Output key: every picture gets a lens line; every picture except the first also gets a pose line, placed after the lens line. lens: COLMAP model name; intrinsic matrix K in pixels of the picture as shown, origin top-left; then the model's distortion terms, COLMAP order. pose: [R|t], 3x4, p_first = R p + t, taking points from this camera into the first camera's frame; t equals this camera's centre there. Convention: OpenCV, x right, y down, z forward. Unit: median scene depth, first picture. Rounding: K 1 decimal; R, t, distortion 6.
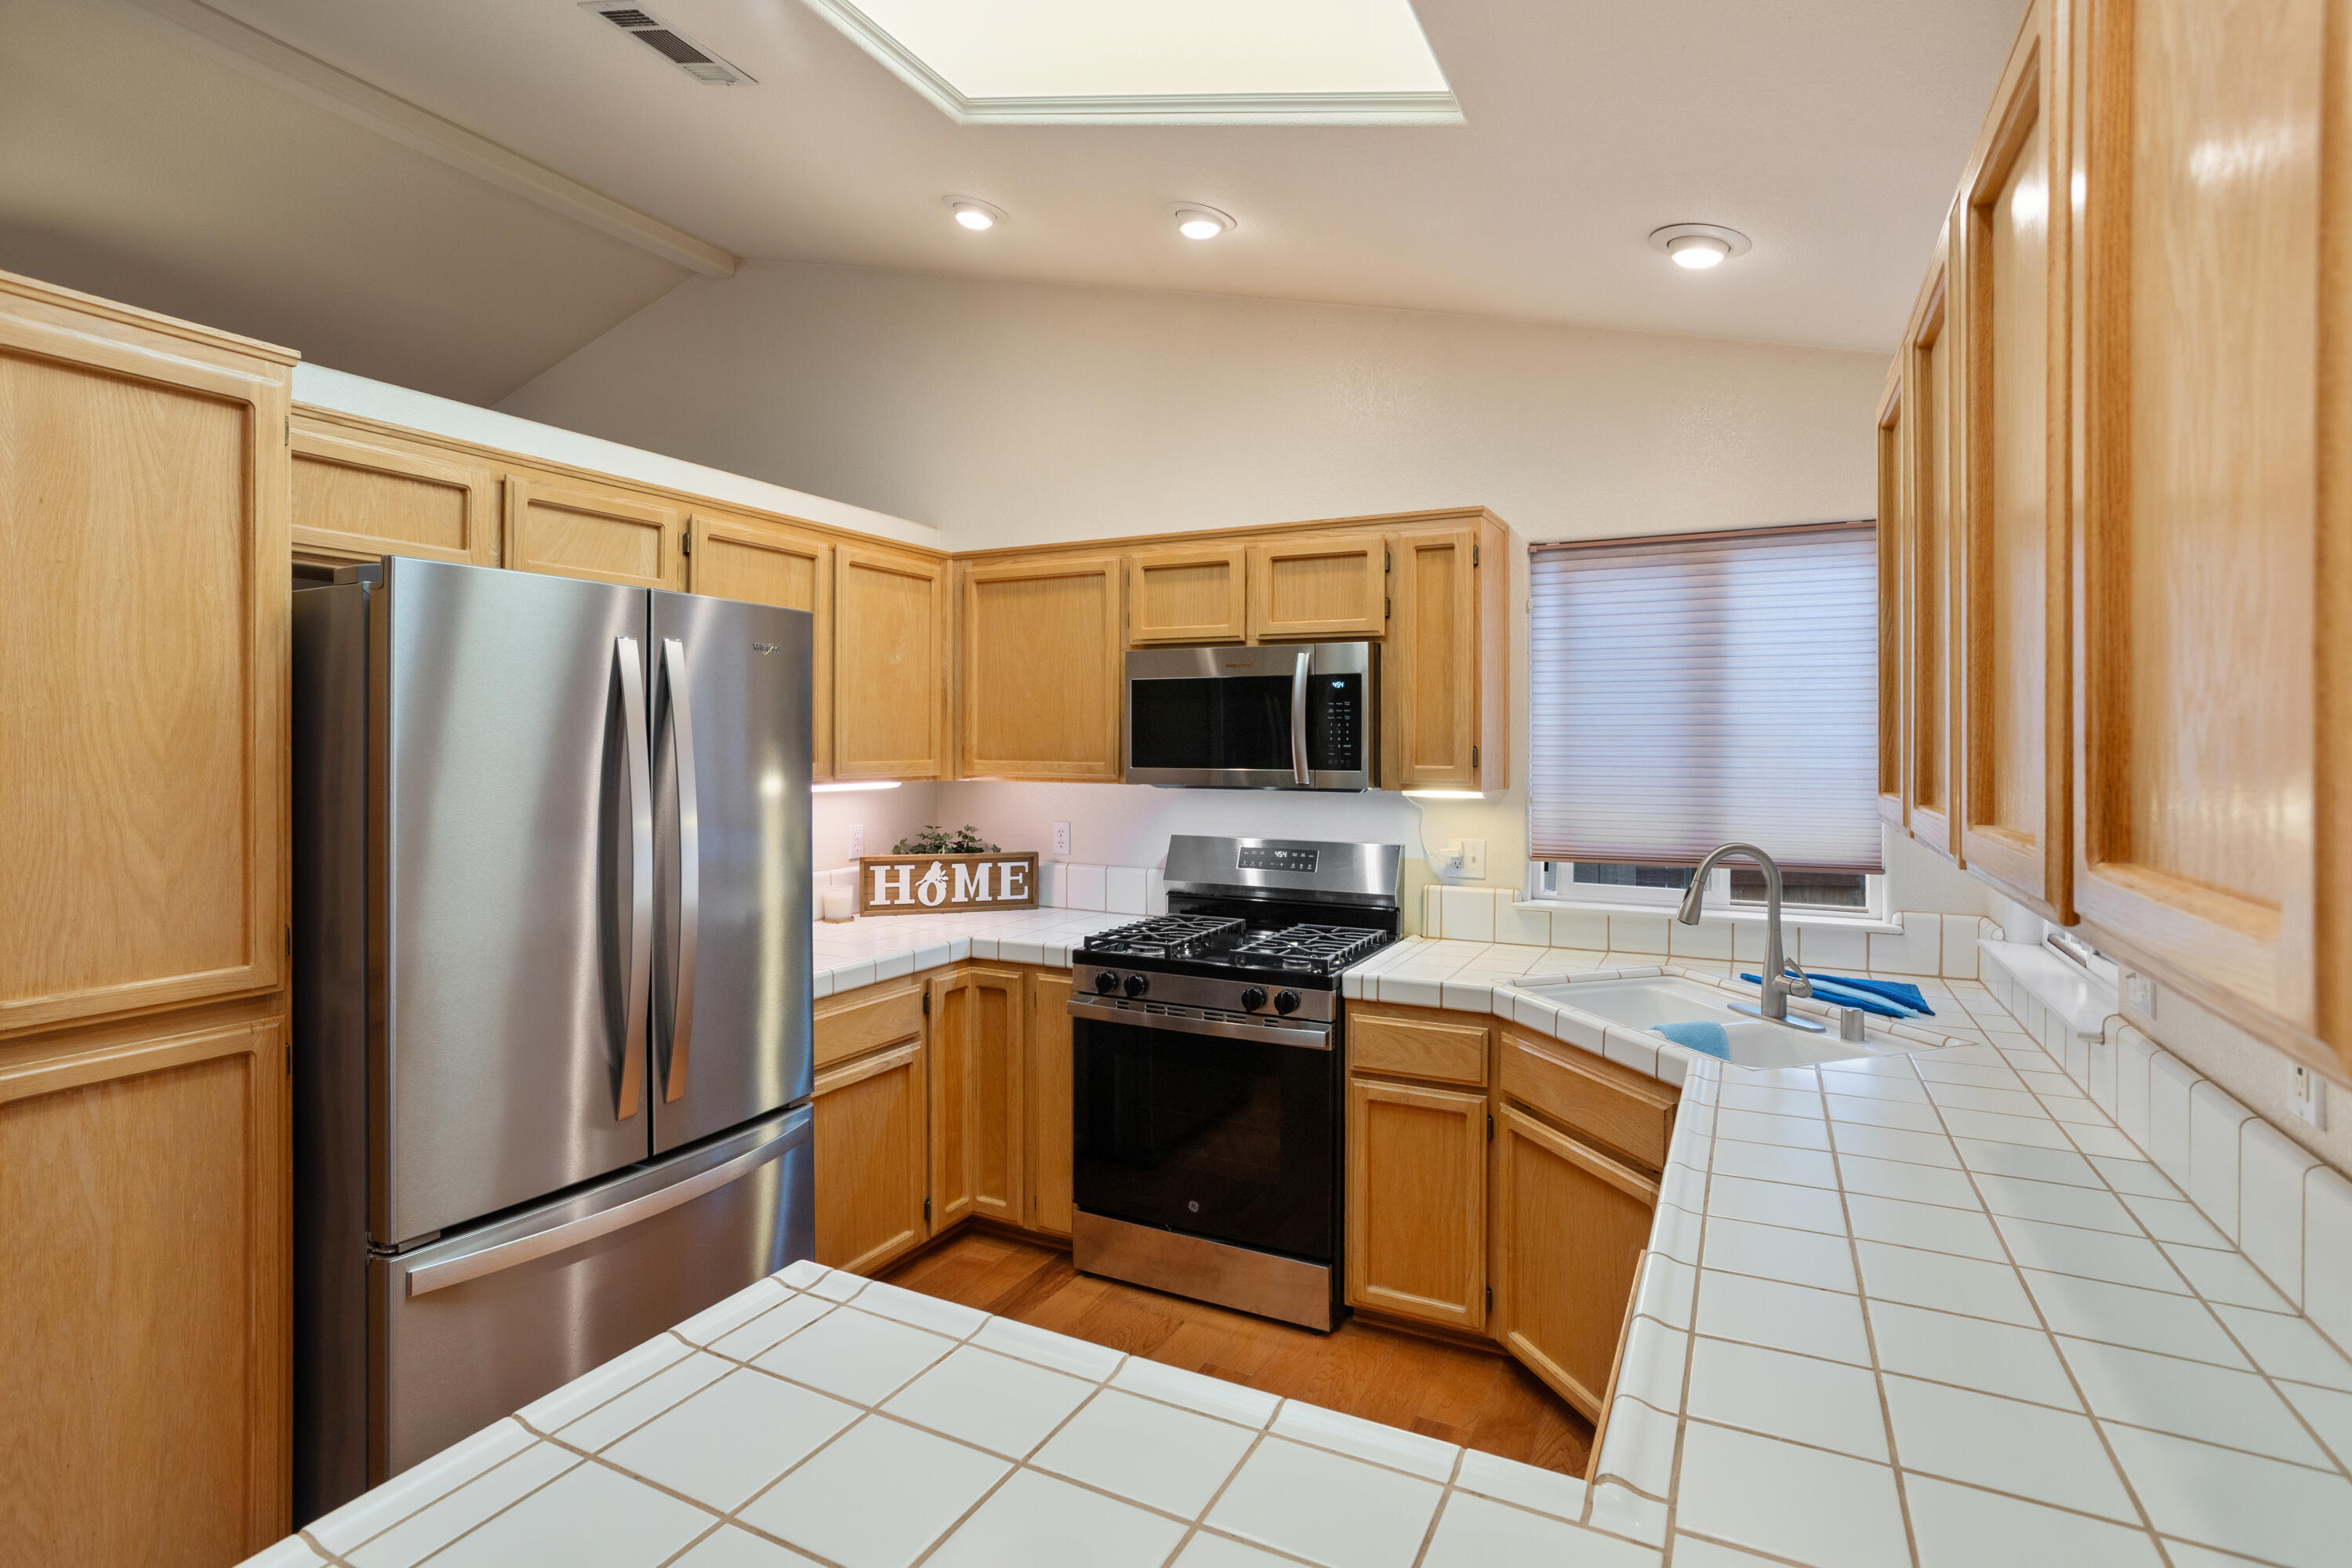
lens RADIAL K [[1144.7, 0, 1202.5], [0, 1144.7, 731.1], [0, 0, 1]] dist [-0.035252, 0.001096]
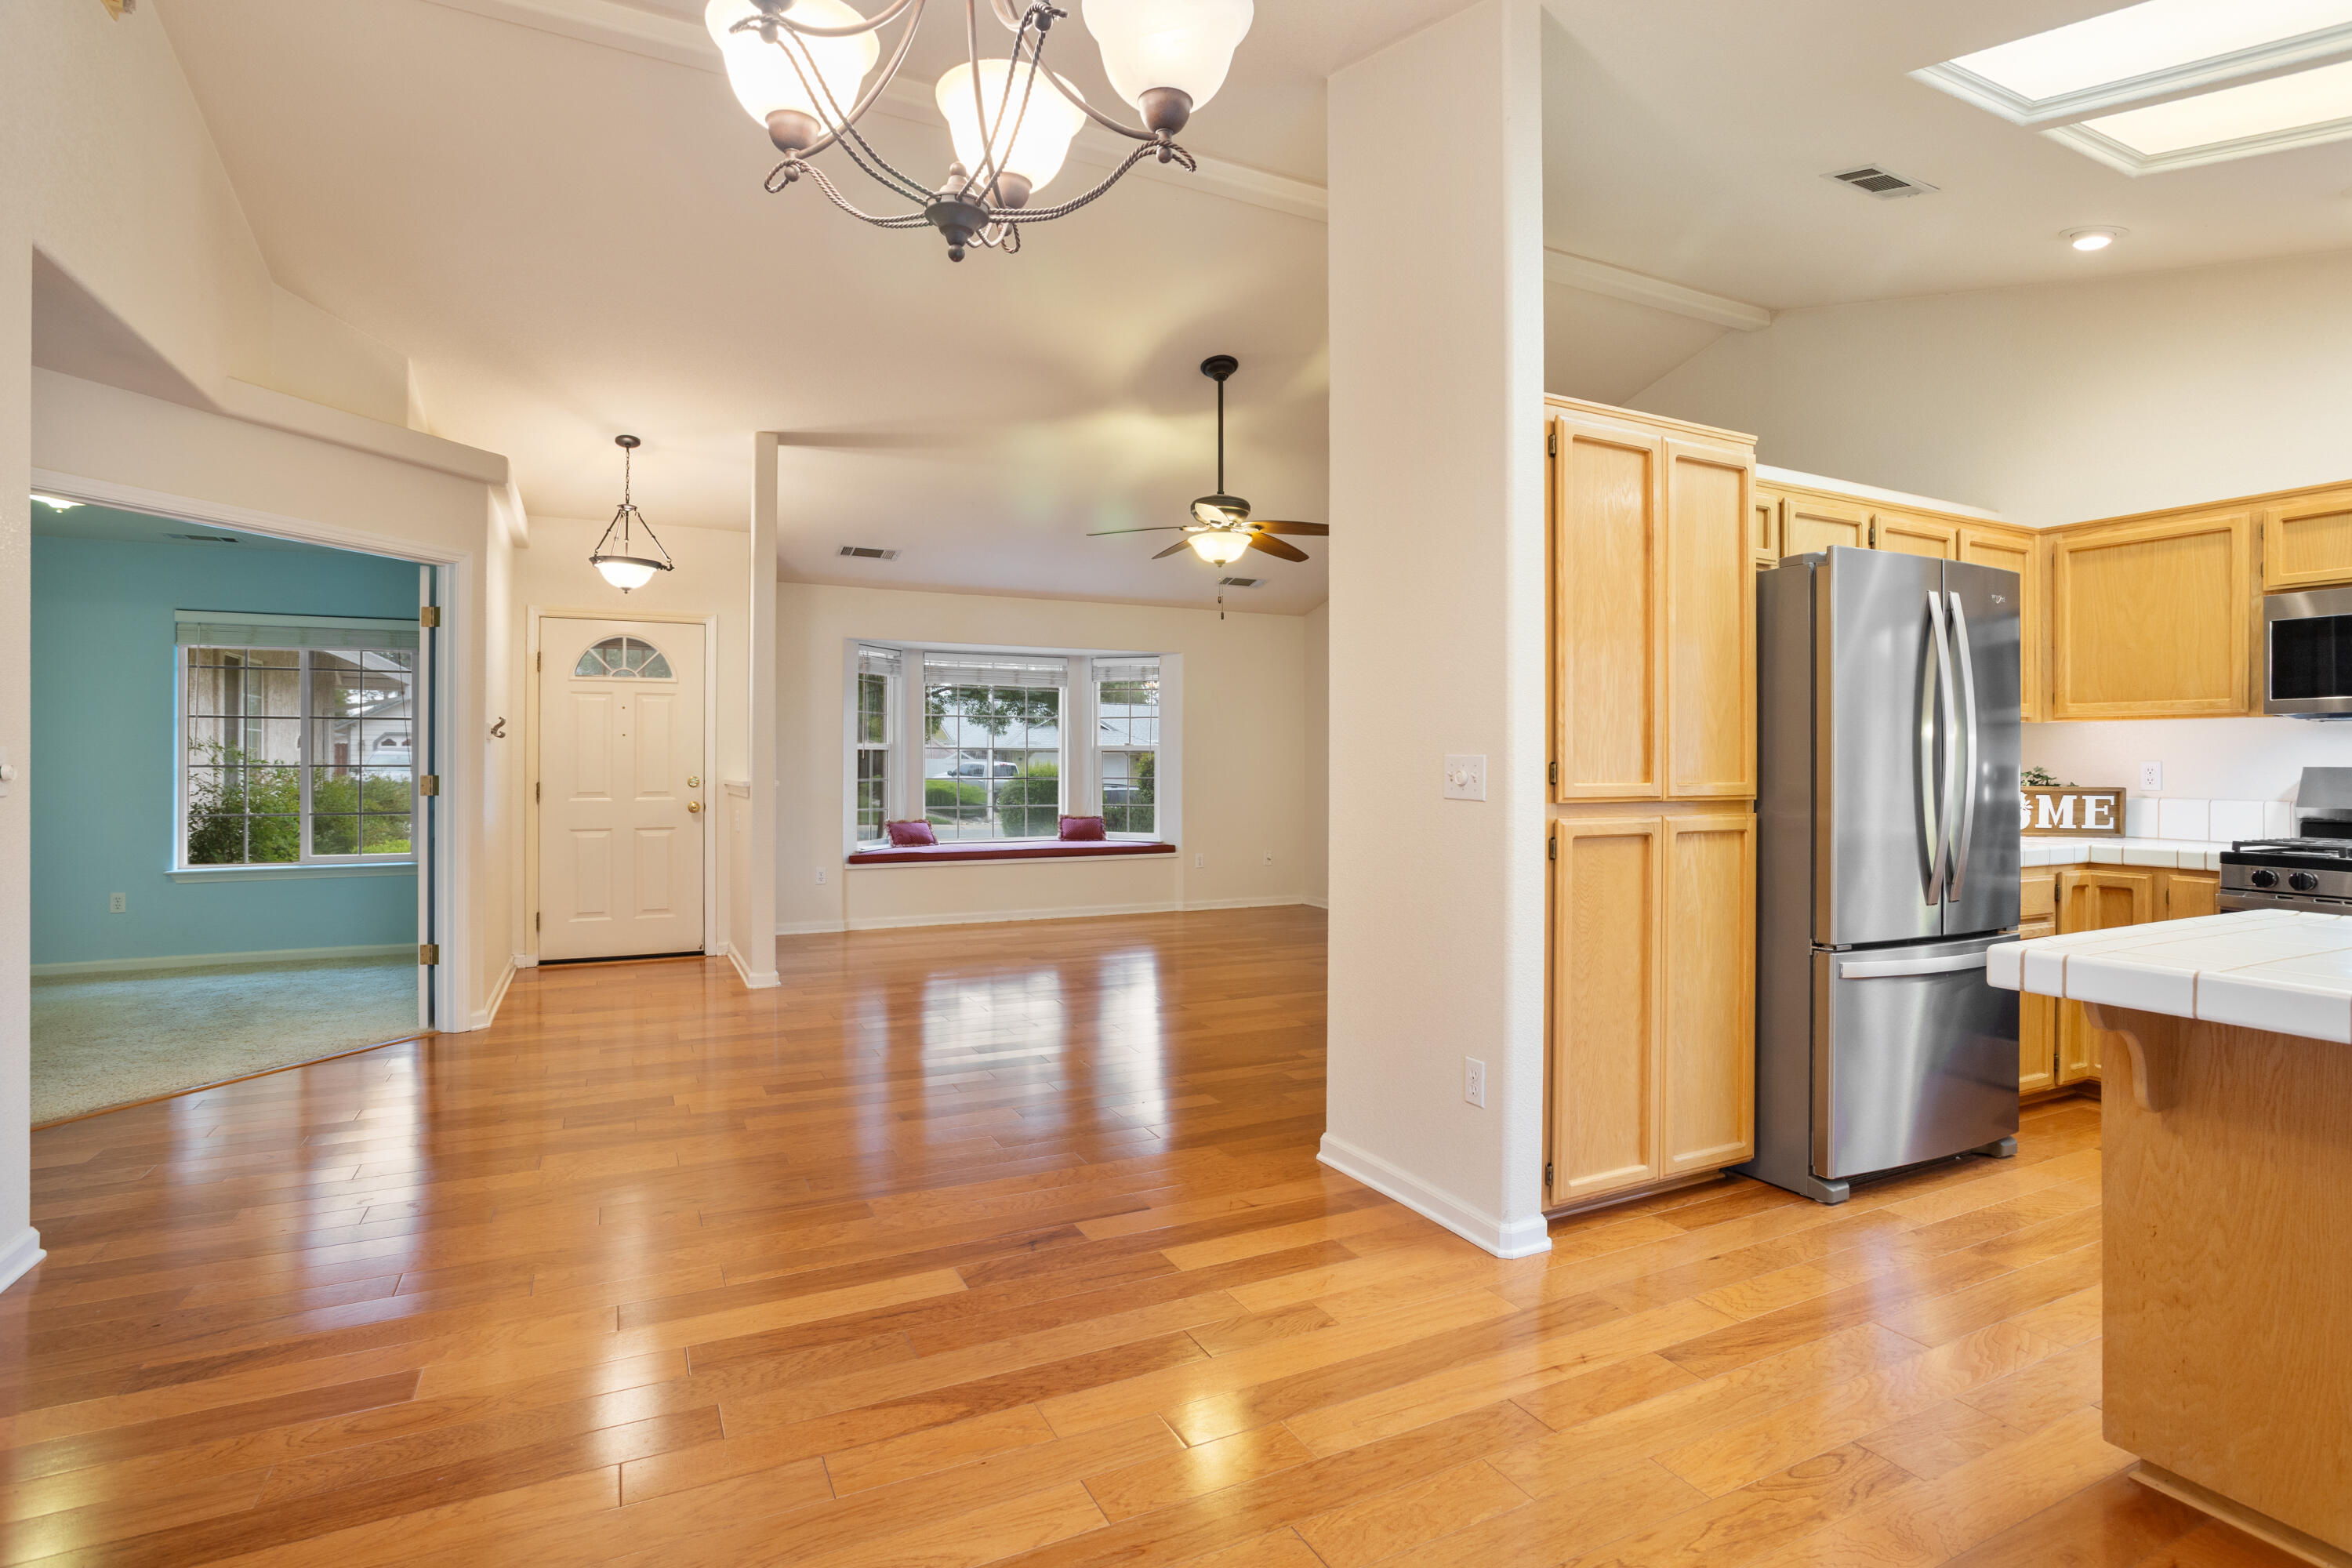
lens RADIAL K [[1179.3, 0, 1158.5], [0, 1179.3, 756.5], [0, 0, 1]] dist [-0.019126, 0.008613]
pose [[0.800423, 0.001148, -0.599435, -0.258422], [-0.002561, 0.999996, -0.001505, 0.095391], [0.599431, 0.002740, 0.800422, -0.583373]]
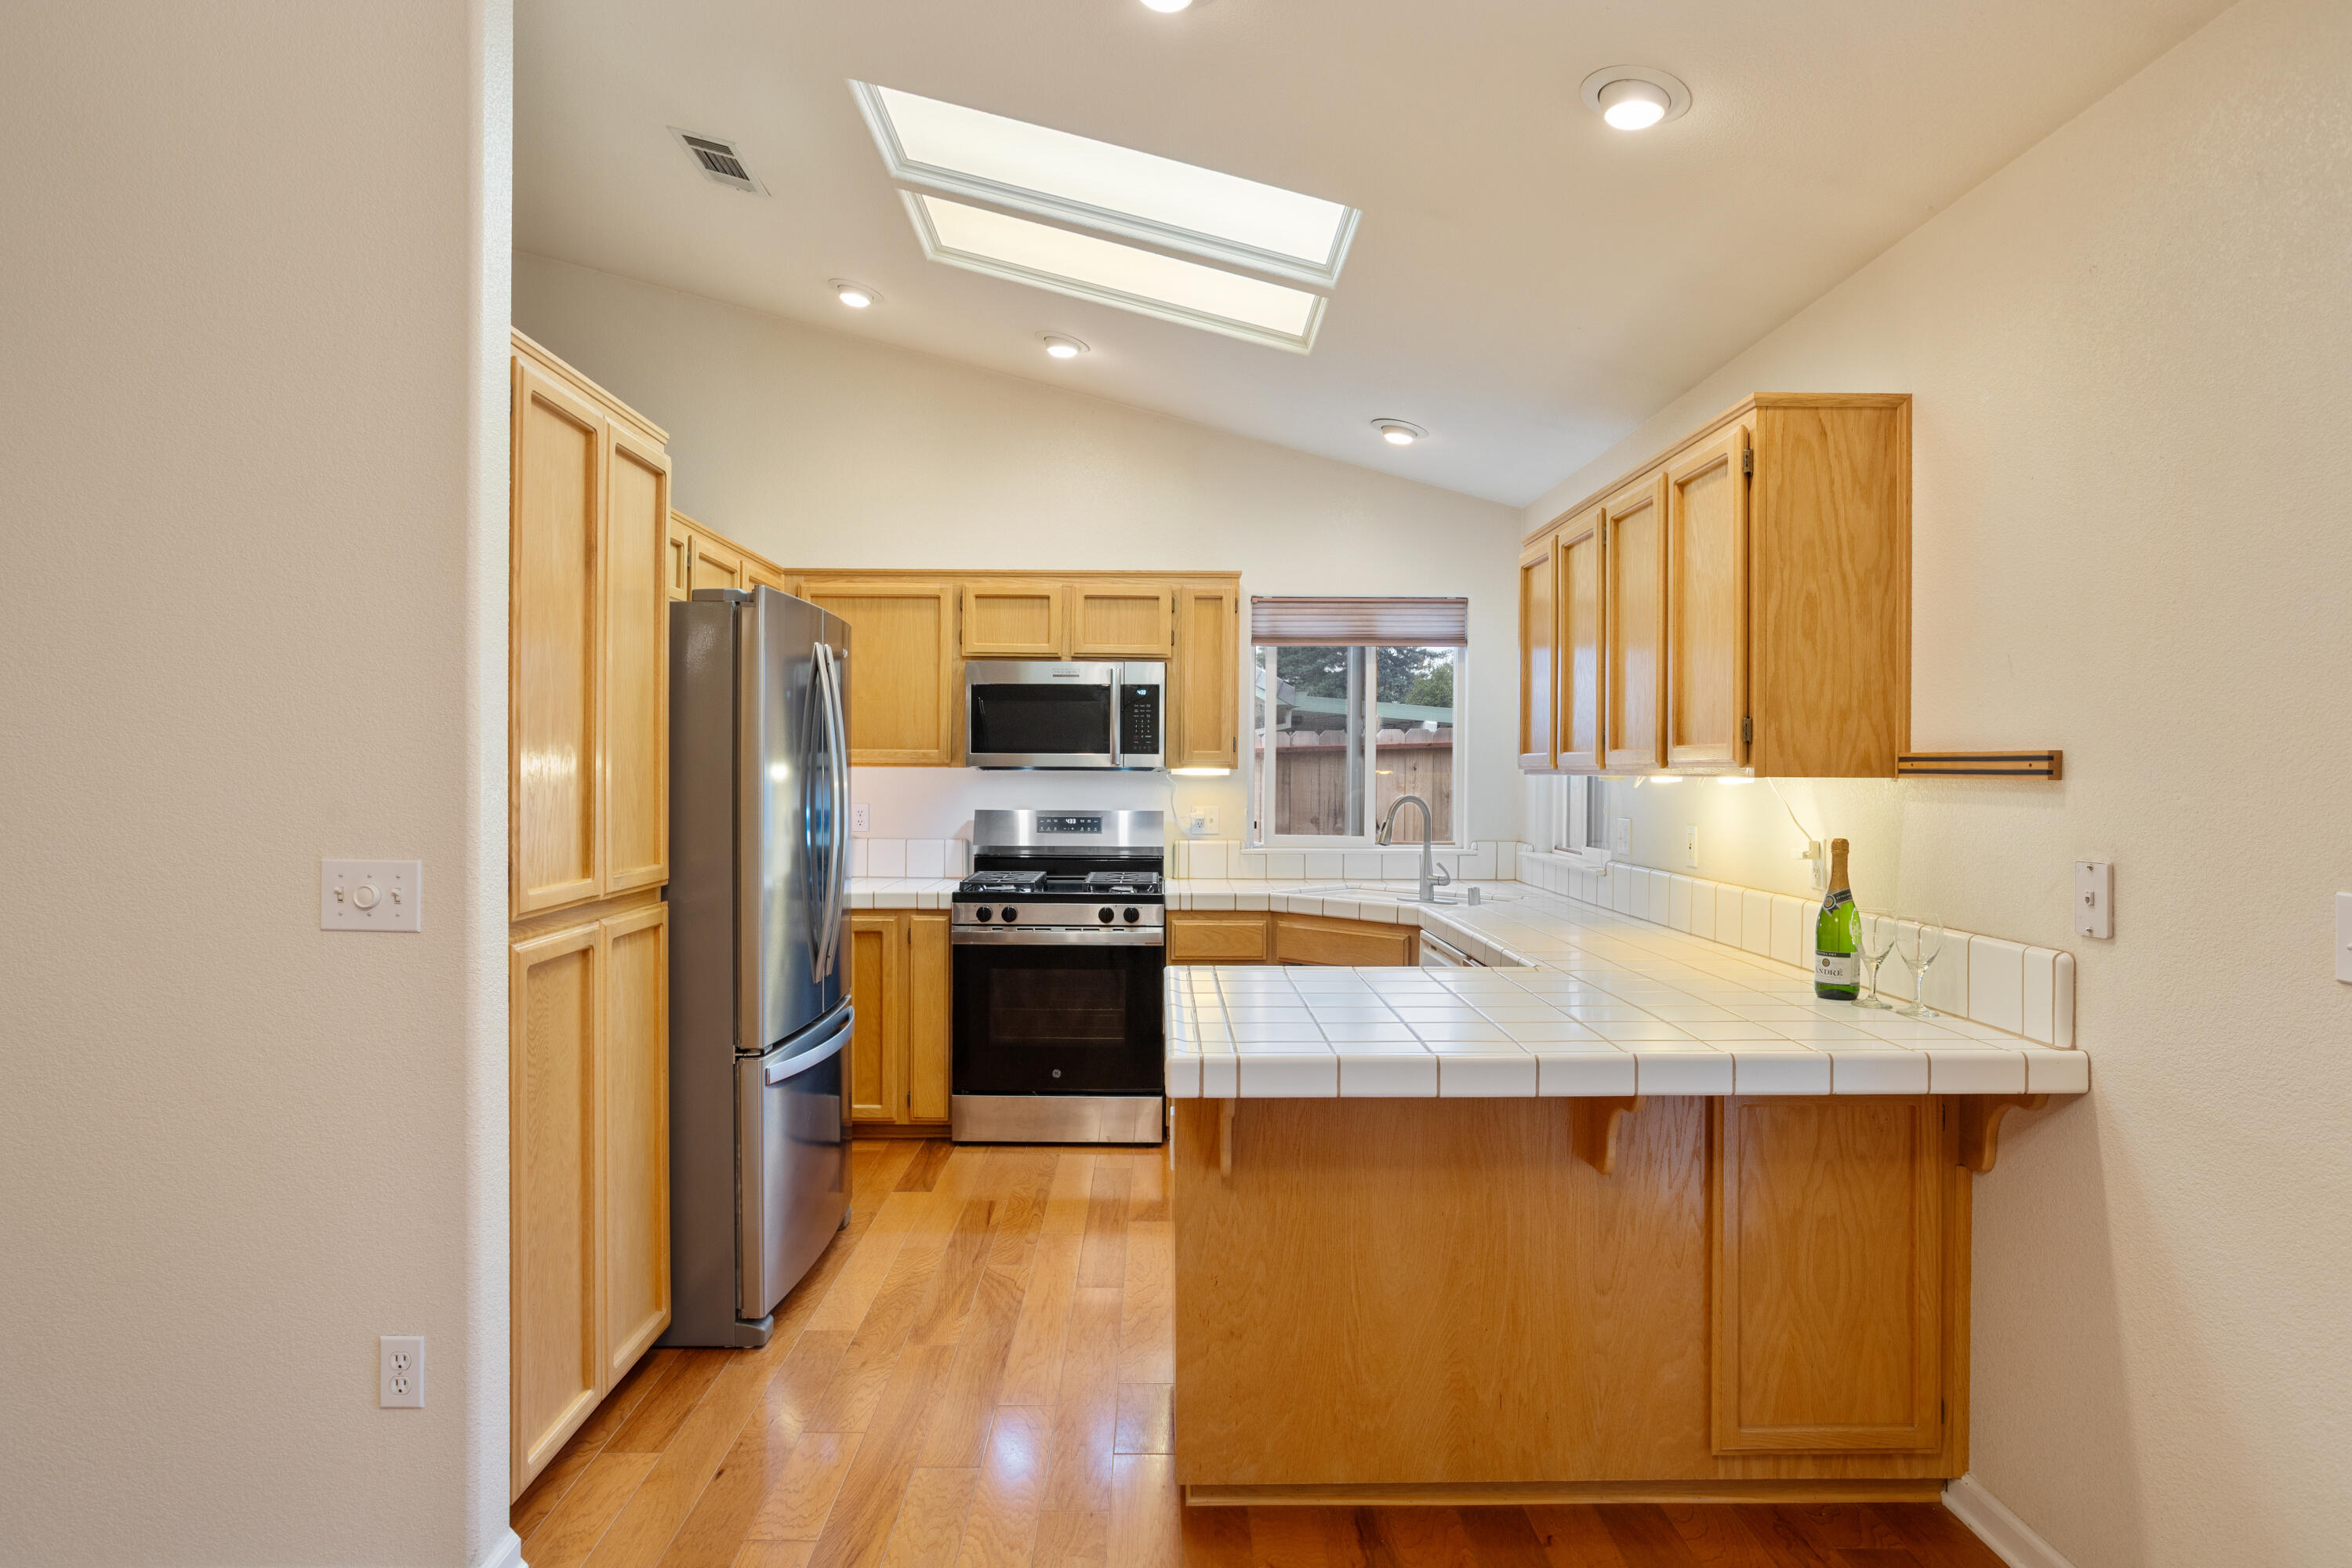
lens RADIAL K [[1381.6, 0, 1196.3], [0, 1381.6, 776.9], [0, 0, 1]] dist [-0.021574, 0.002265]
pose [[0.880351, -0.000654, 0.474323, -0.590997], [-0.006288, 0.999895, 0.013050, 0.038067], [-0.474281, -0.014470, 0.880254, -0.483418]]
